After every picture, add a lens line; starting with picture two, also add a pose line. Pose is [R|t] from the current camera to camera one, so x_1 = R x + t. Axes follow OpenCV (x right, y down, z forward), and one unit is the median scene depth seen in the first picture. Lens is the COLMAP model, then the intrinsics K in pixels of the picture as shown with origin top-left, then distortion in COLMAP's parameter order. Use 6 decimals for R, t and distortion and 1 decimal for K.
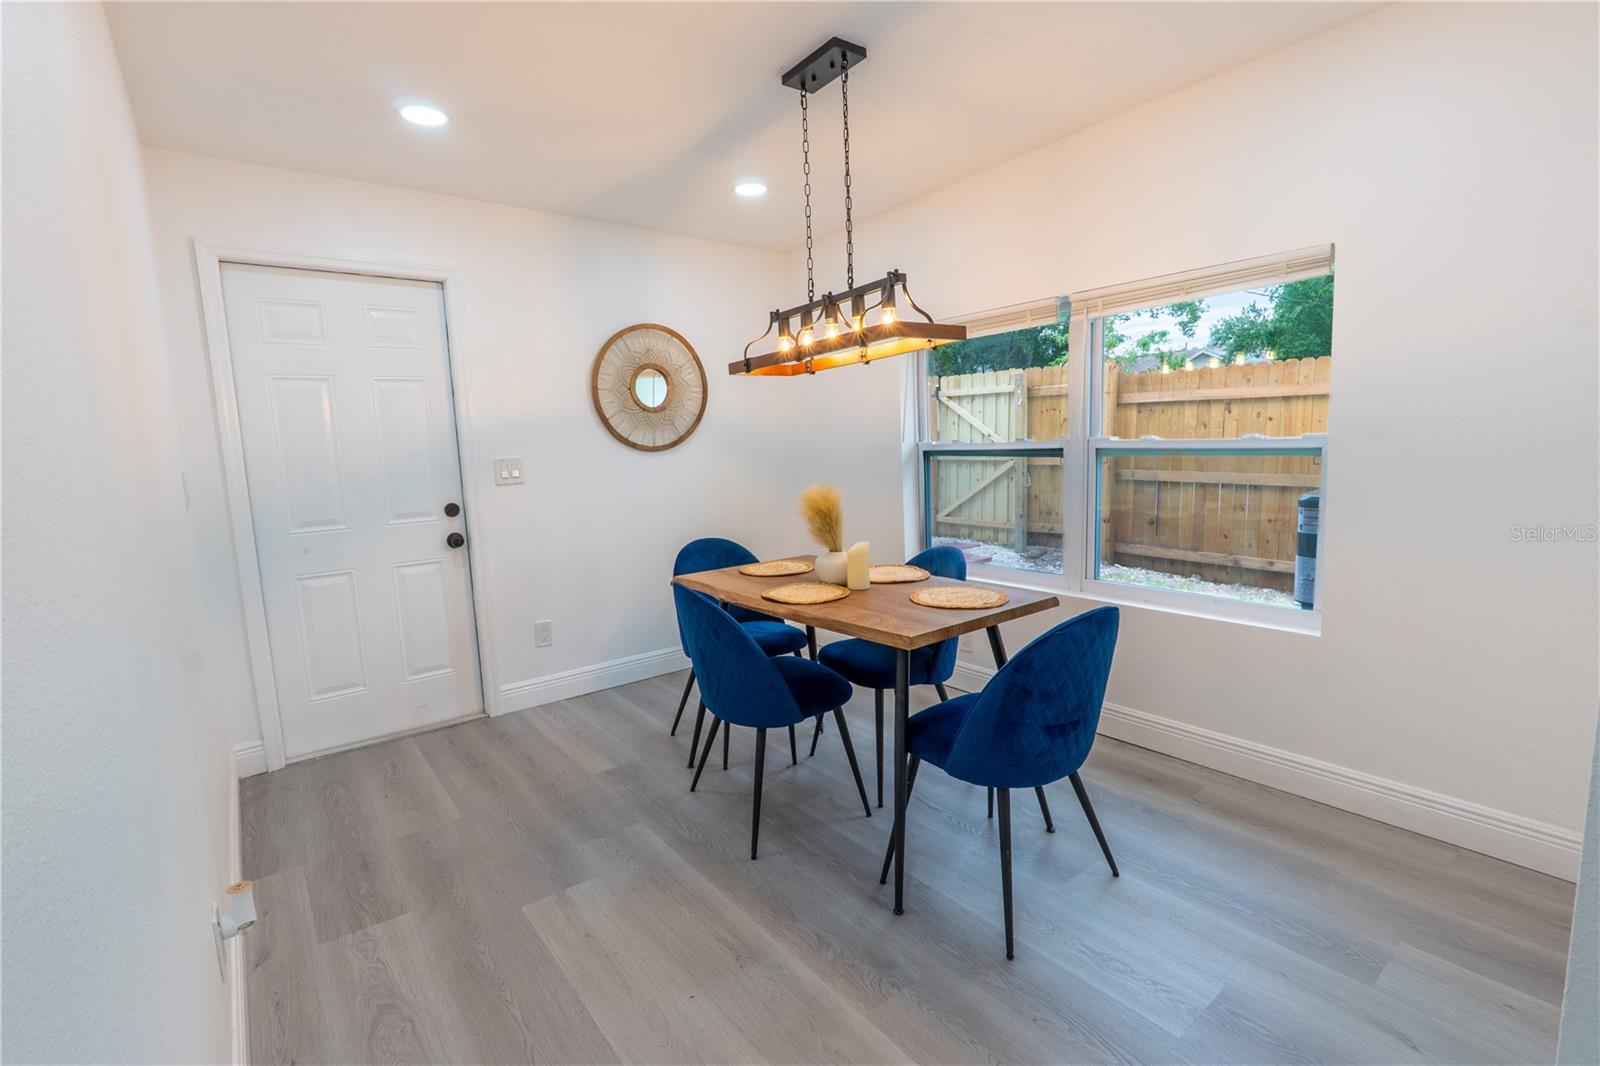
lens RADIAL K [[732.7, 0, 798.2], [0, 732.7, 534.9], [0, 0, 1]] dist [-0.012365, 0.001804]
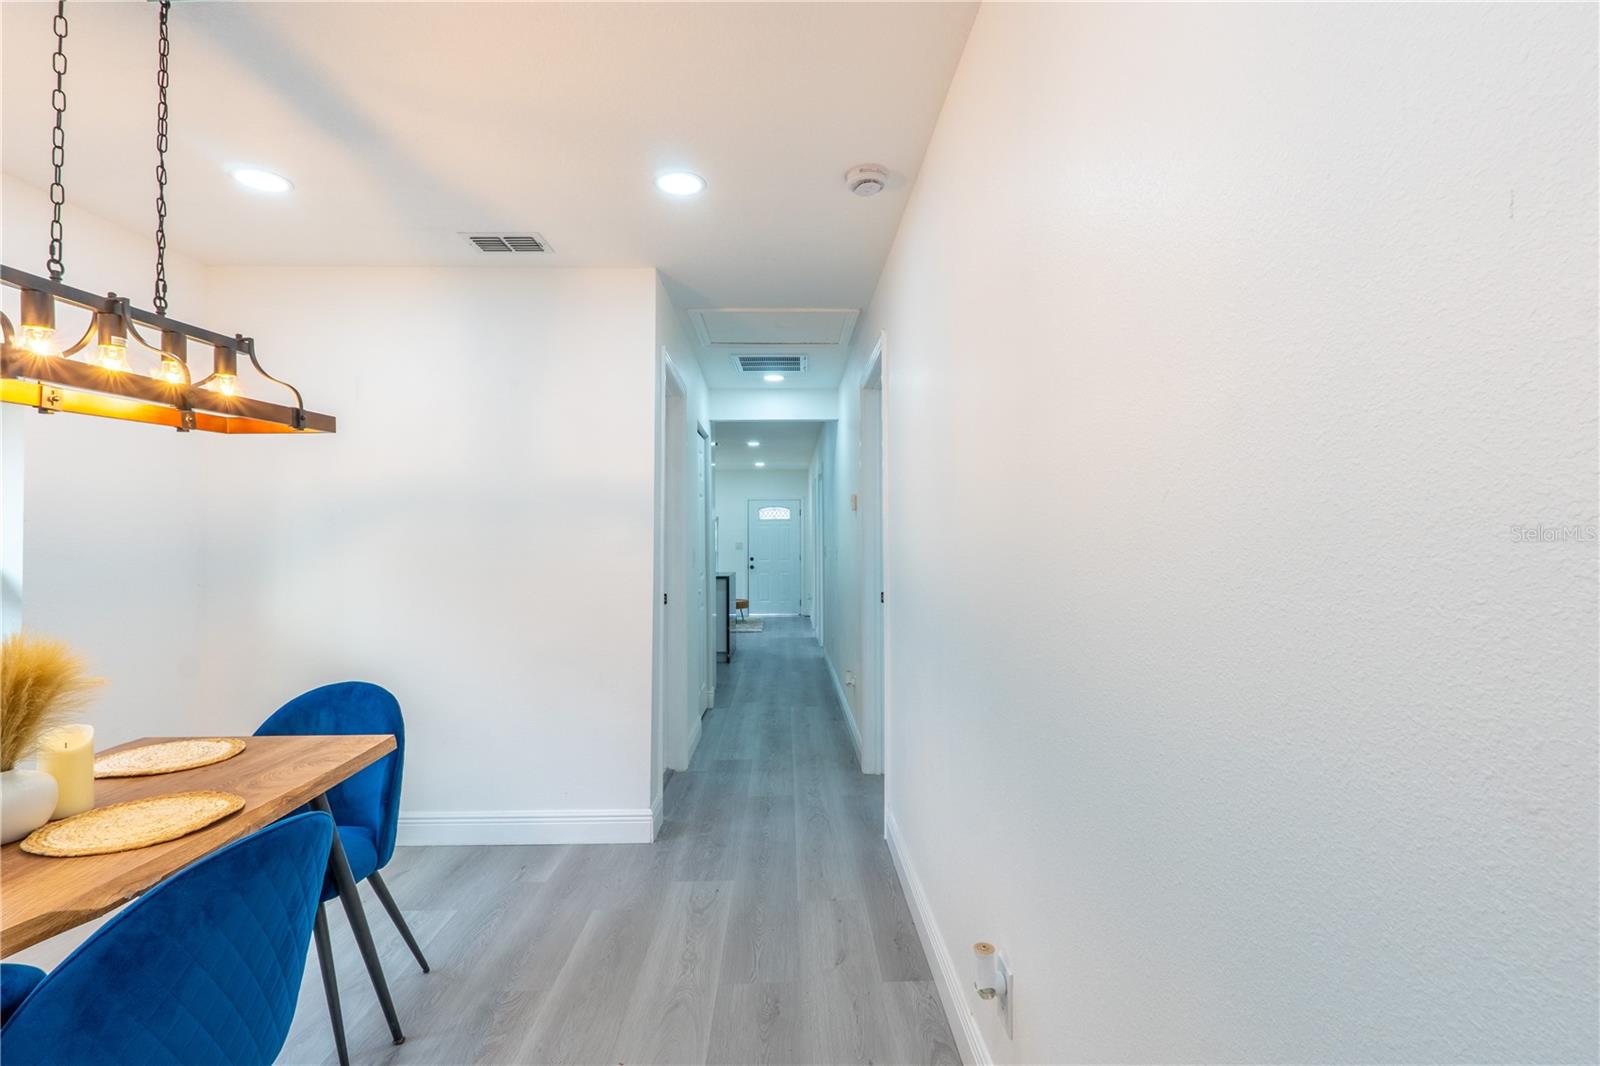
lens RADIAL K [[732.7, 0, 801.3], [0, 732.7, 535.6], [0, 0, 1]] dist [-0.012365, 0.001804]
pose [[-0.799108, 0.039237, 0.599906, -0.773223], [0.106766, 0.991268, 0.077384, -0.130665], [-0.591631, 0.125888, -0.796319, 1.212769]]
